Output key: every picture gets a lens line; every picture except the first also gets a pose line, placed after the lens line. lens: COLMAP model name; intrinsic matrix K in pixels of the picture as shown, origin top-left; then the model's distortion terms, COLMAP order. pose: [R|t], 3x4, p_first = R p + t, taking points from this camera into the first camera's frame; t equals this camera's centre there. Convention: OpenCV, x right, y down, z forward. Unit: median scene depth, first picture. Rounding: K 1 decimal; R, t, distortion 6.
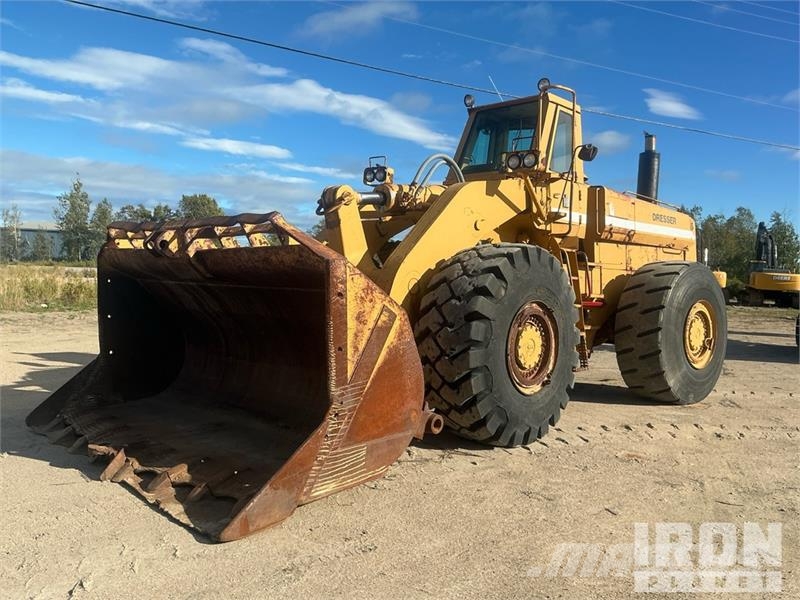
lens RADIAL K [[669.4, 0, 400.0], [0, 669.4, 300.0], [0, 0, 1]] dist [0.154562, -0.323813]
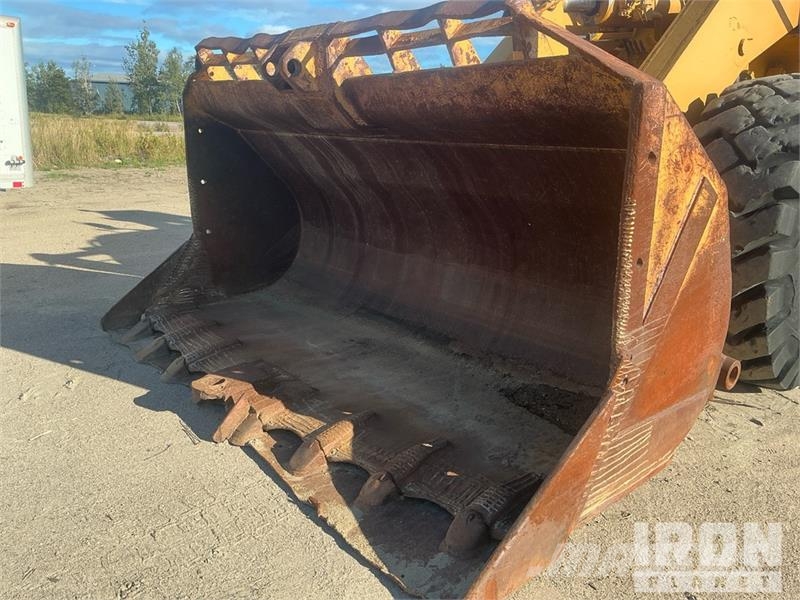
lens RADIAL K [[669.4, 0, 400.0], [0, 669.4, 300.0], [0, 0, 1]] dist [0.154562, -0.323813]
pose [[0.995044, 0.033762, -0.093526, -0.162932], [-0.014116, 0.979028, 0.203238, -0.002734], [0.098426, -0.200911, 0.974652, 0.325082]]
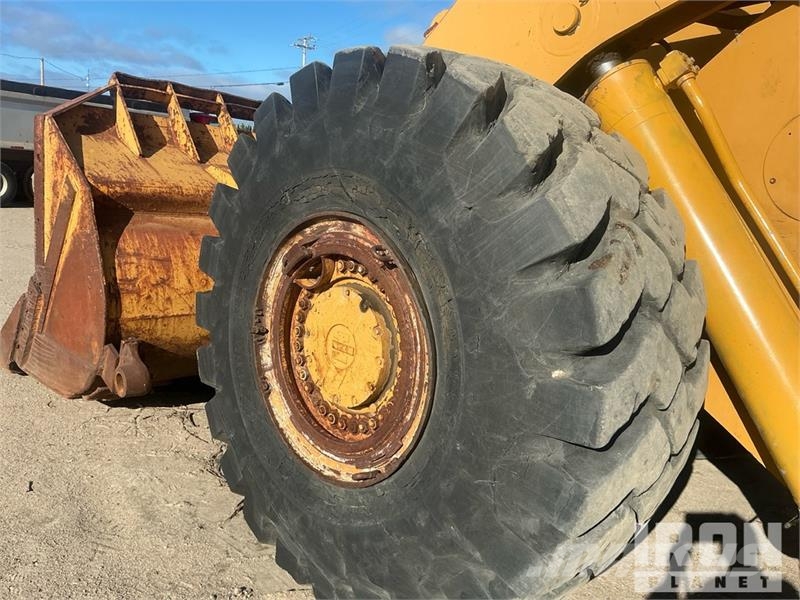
lens RADIAL K [[669.4, 0, 400.0], [0, 669.4, 300.0], [0, 0, 1]] dist [0.154562, -0.323813]
pose [[-0.029305, 0.143339, -0.989240, 0.556935], [-0.127454, 0.981051, 0.145928, -0.010332], [0.991411, 0.130359, -0.010481, 1.065764]]
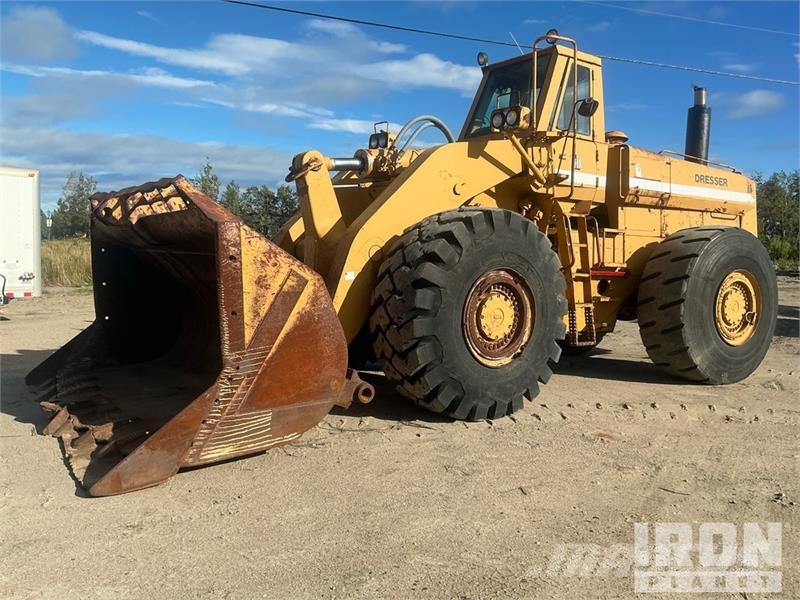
lens RADIAL K [[669.4, 0, 400.0], [0, 669.4, 300.0], [0, 0, 1]] dist [0.154562, -0.323813]
pose [[0.983697, 0.006634, -0.179712, 0.236372], [-0.000379, 0.999394, 0.034817, 0.013608], [0.179834, -0.034182, 0.983103, 0.050066]]
